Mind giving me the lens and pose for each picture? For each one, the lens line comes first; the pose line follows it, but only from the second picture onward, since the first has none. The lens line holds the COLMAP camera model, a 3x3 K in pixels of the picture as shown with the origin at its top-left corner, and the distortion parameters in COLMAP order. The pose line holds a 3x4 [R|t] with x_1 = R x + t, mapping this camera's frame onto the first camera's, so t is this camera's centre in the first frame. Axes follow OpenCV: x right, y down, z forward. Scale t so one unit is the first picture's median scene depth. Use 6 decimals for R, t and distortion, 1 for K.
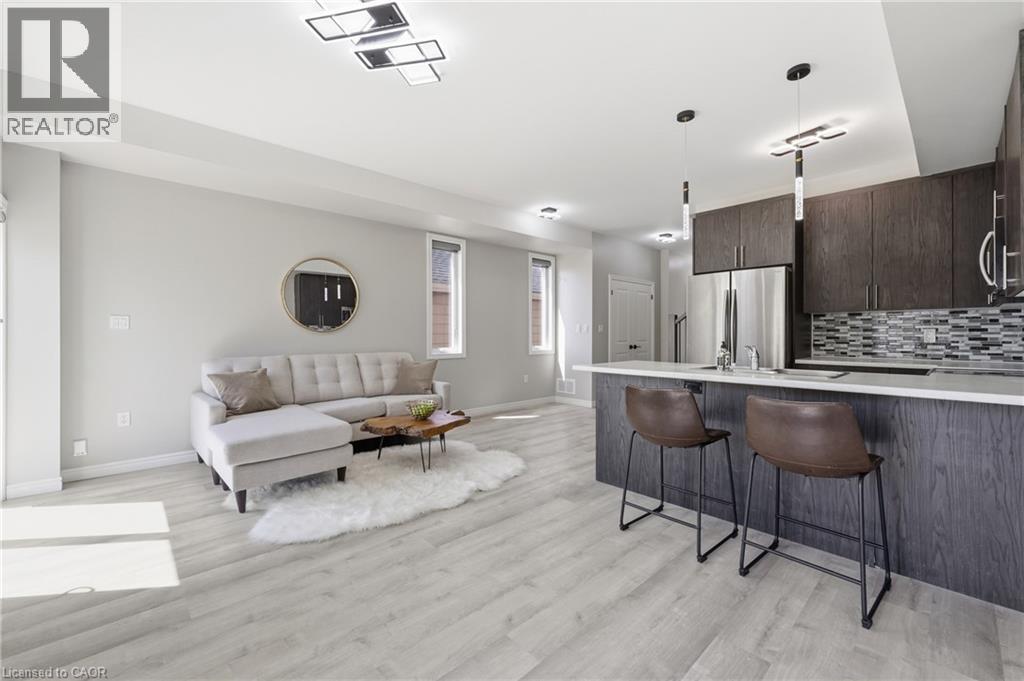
lens RADIAL K [[417.9, 0, 506.8], [0, 417.9, 334.2], [0, 0, 1]] dist [-0.002075, -0.000116]
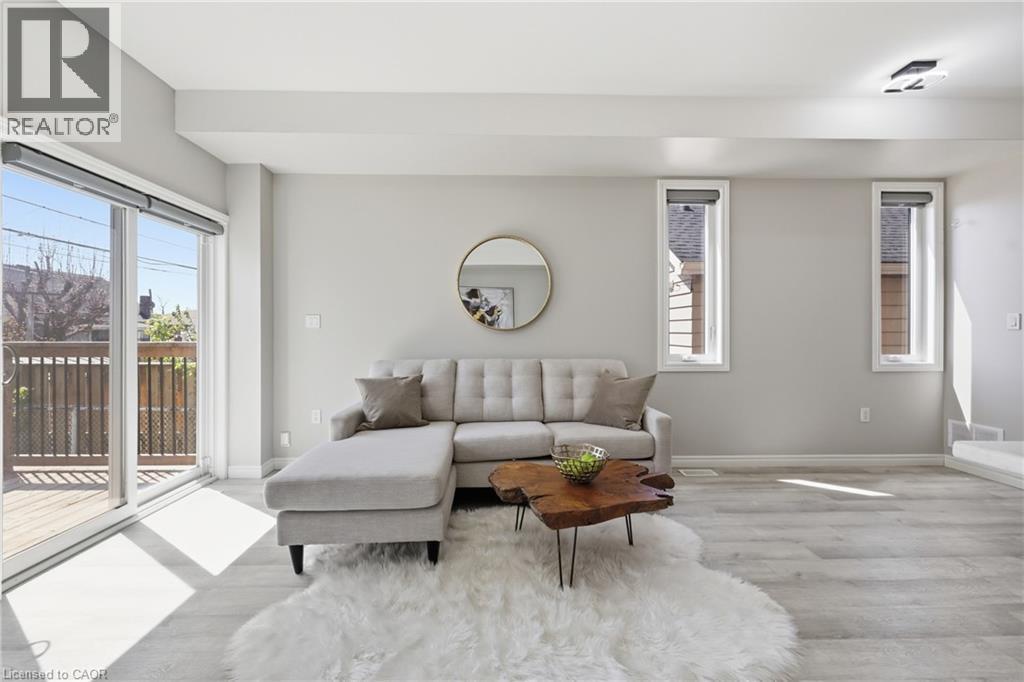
lens RADIAL K [[417.9, 0, 506.8], [0, 417.9, 334.7], [0, 0, 1]] dist [-0.002075, -0.000116]
pose [[0.750368, 0.001561, -0.661018, 0.080888], [-0.000139, 0.999998, 0.002204, 0.001129], [0.661020, -0.001562, 0.750367, 0.412562]]
